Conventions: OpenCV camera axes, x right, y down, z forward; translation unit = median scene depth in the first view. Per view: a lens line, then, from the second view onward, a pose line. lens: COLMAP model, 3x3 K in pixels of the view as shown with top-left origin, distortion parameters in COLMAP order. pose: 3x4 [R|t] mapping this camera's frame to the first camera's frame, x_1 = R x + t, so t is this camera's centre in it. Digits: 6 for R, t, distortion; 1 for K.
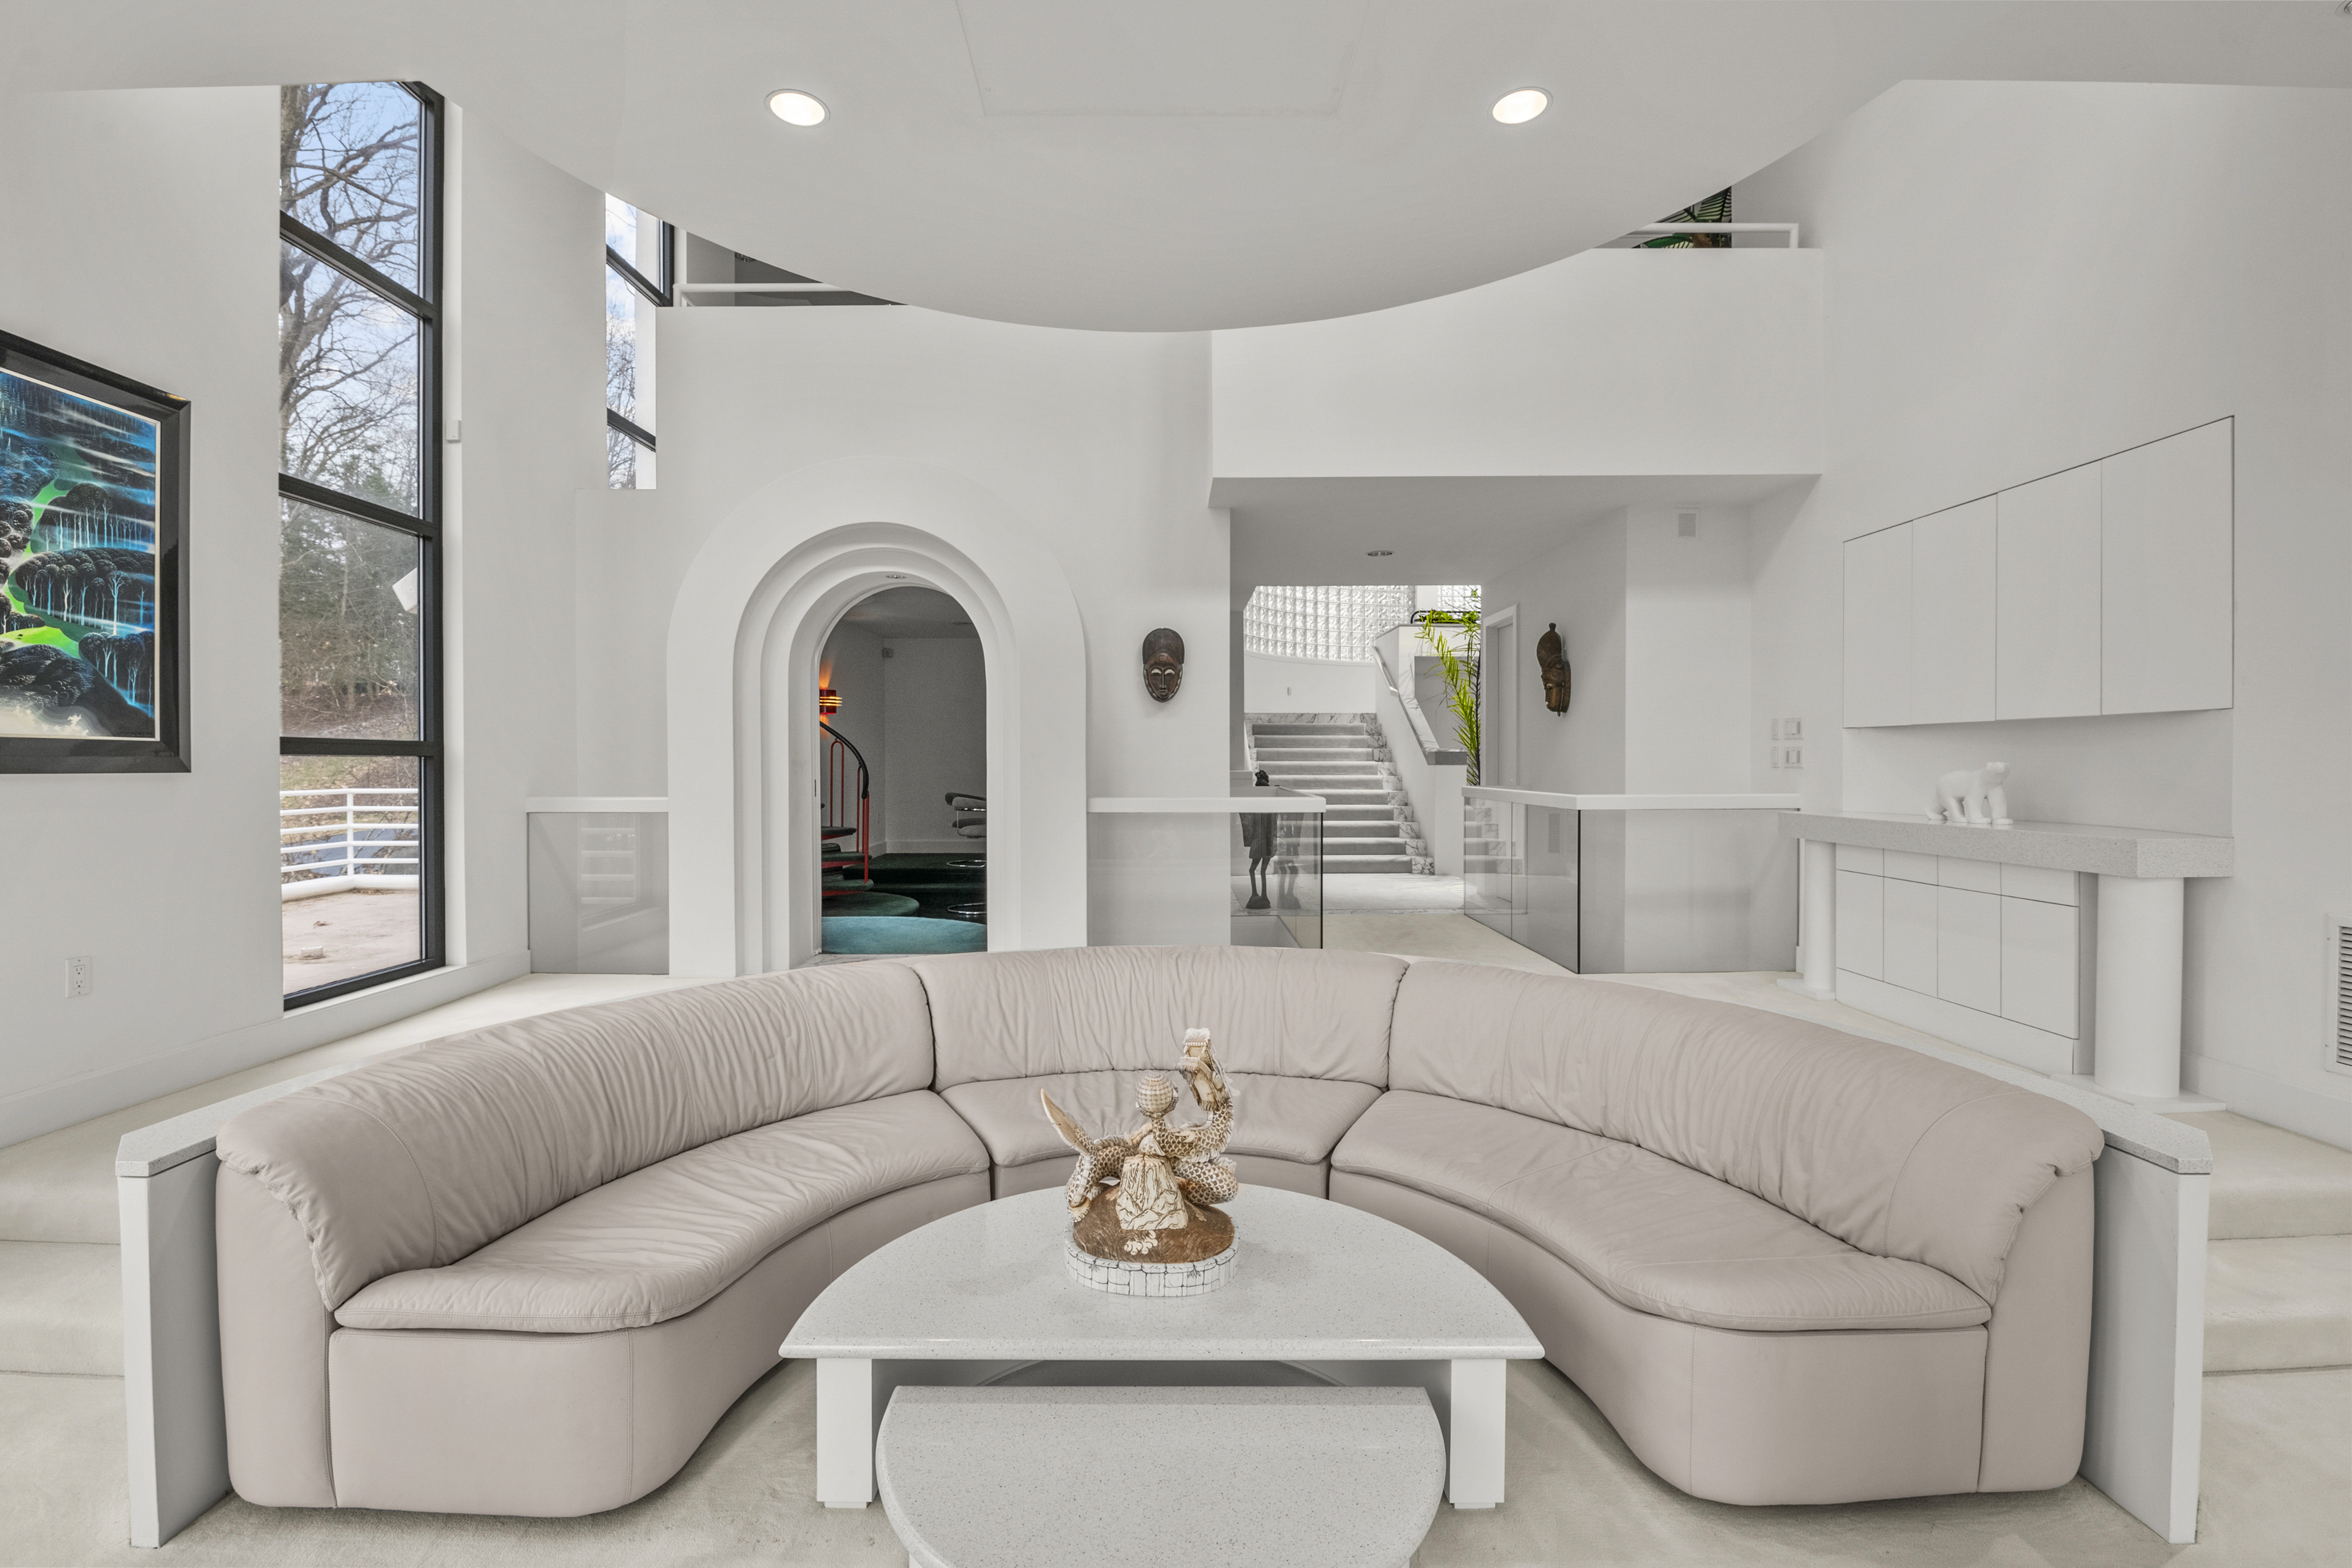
lens RADIAL K [[1037.3, 0, 1156.6], [0, 1037.3, 780.2], [0, 0, 1]] dist [-0.016761, -0.001875]
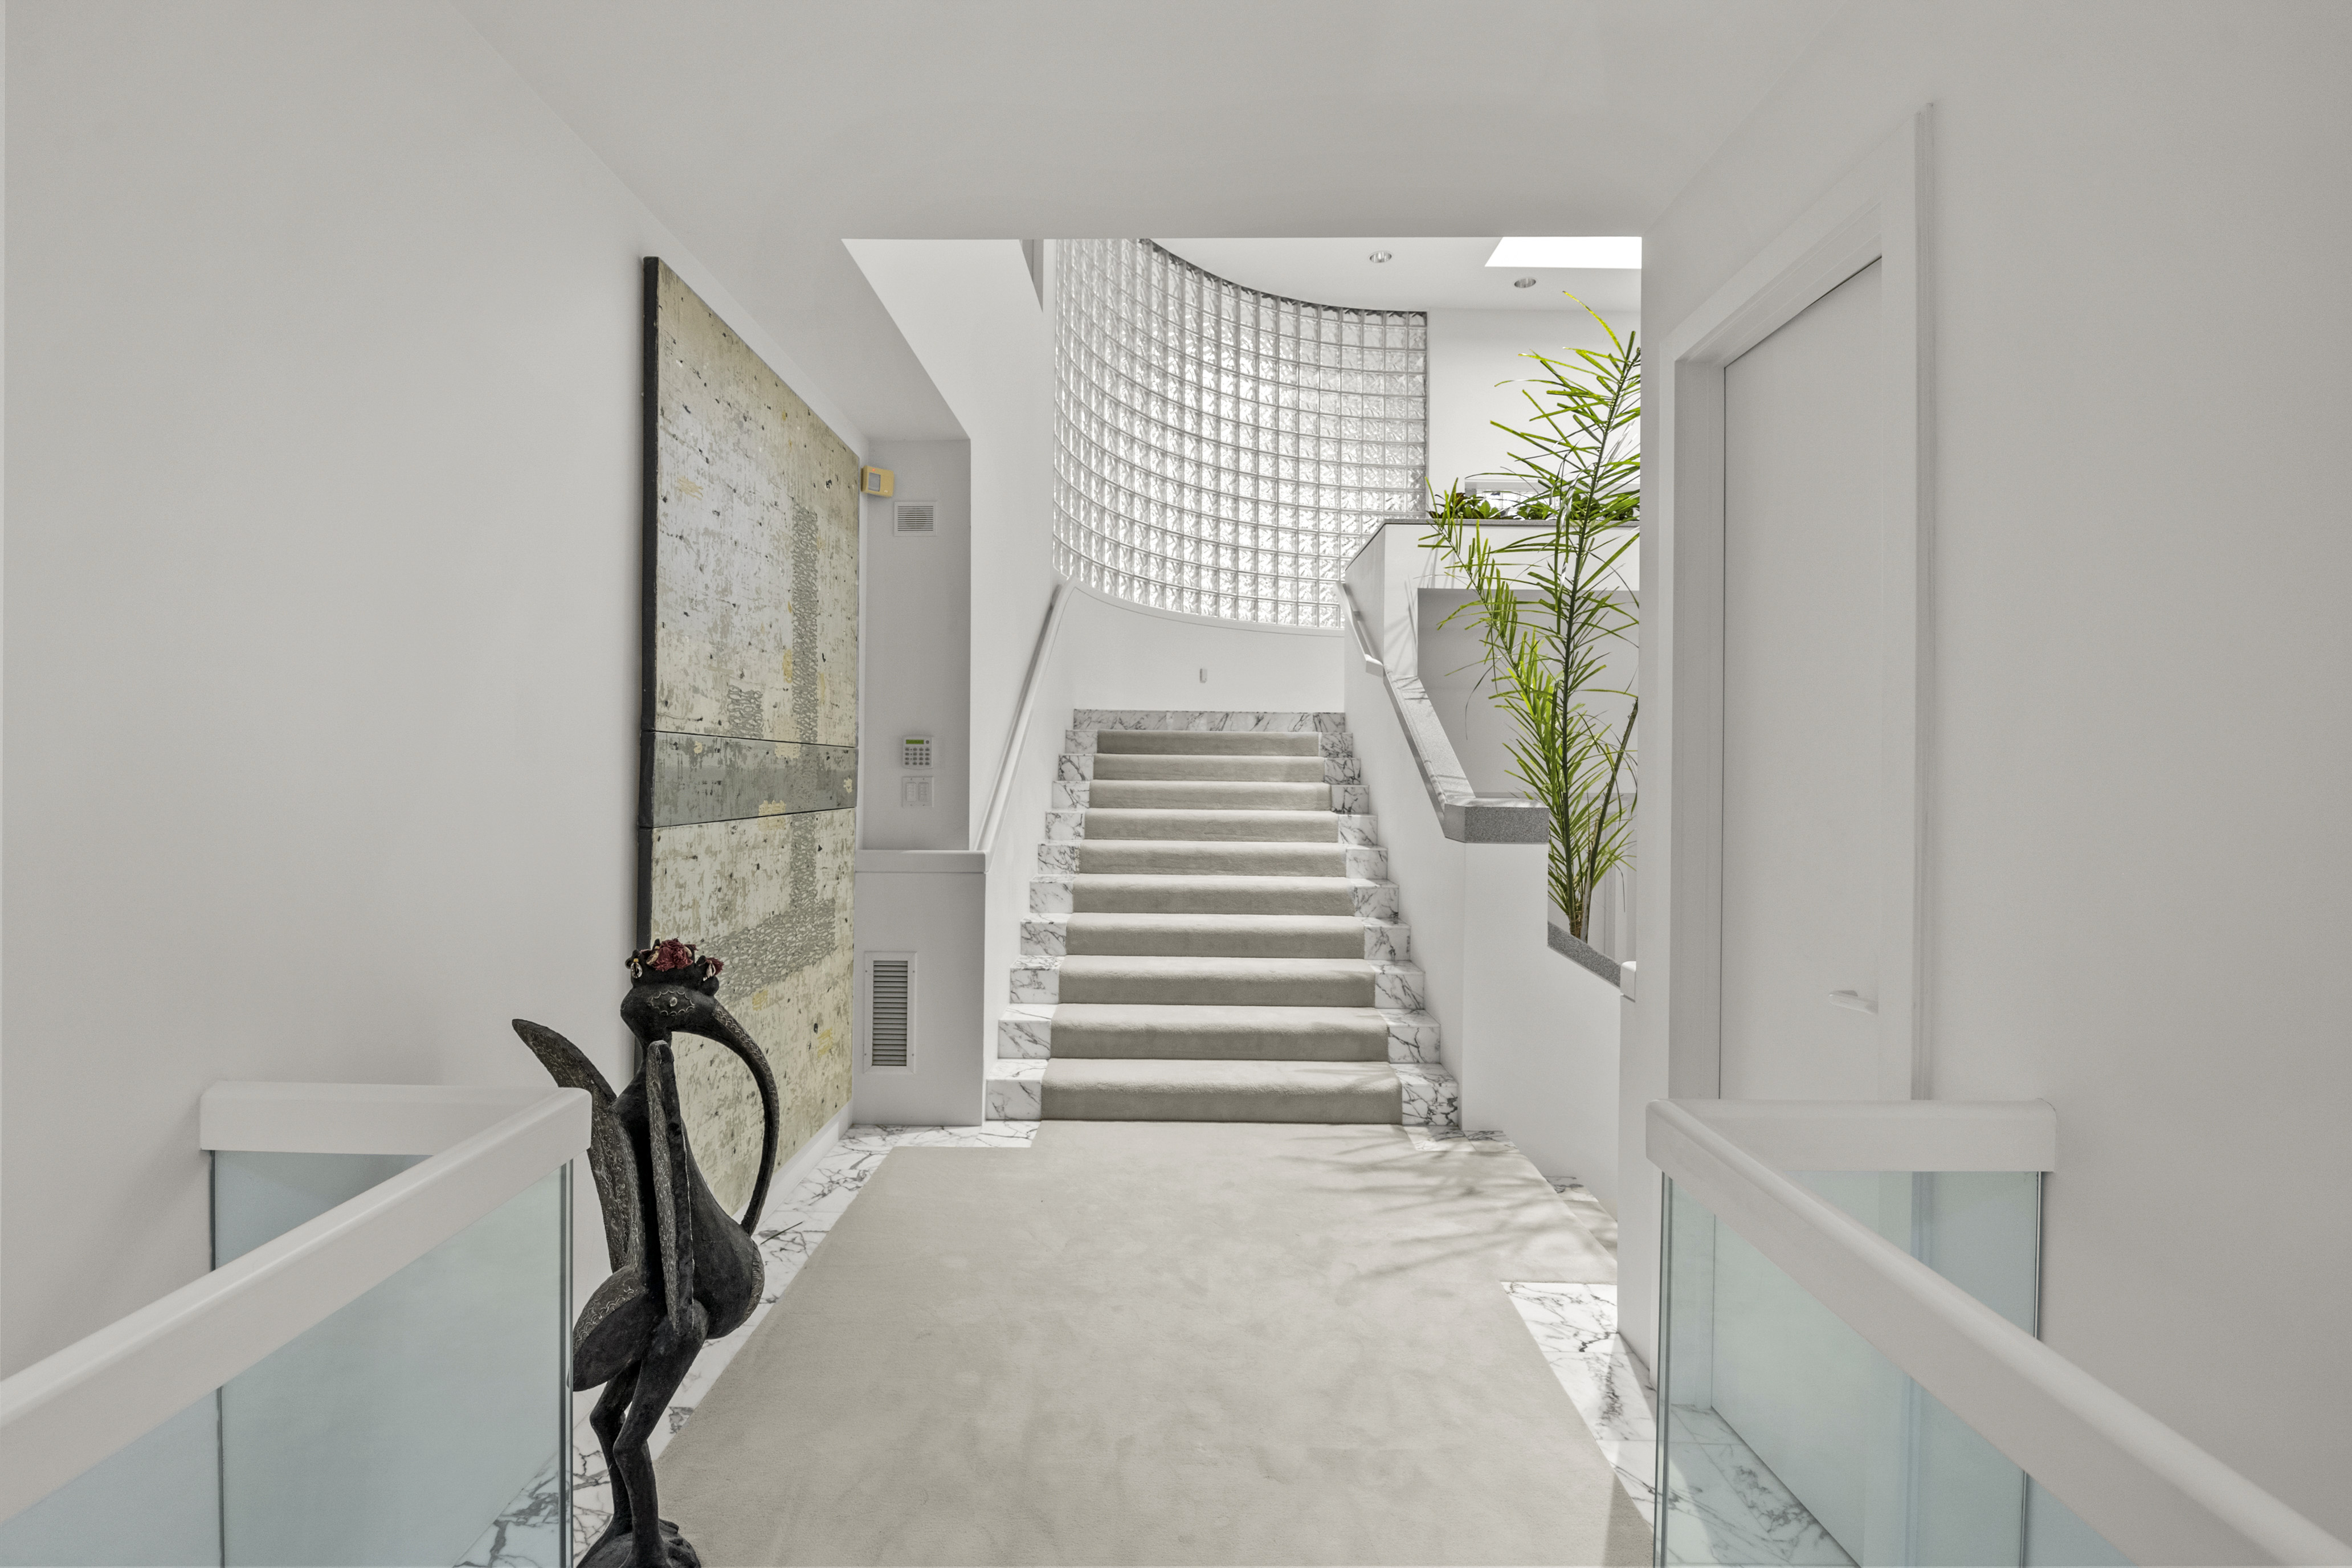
lens RADIAL K [[1037.3, 0, 1184.9], [0, 1037.3, 770.5], [0, 0, 1]] dist [-0.016761, -0.001875]
pose [[0.999841, 0.012083, 0.013104, 0.139809], [-0.011868, 0.999795, -0.016375, -0.029736], [-0.013299, 0.016217, 0.999780, 0.540212]]
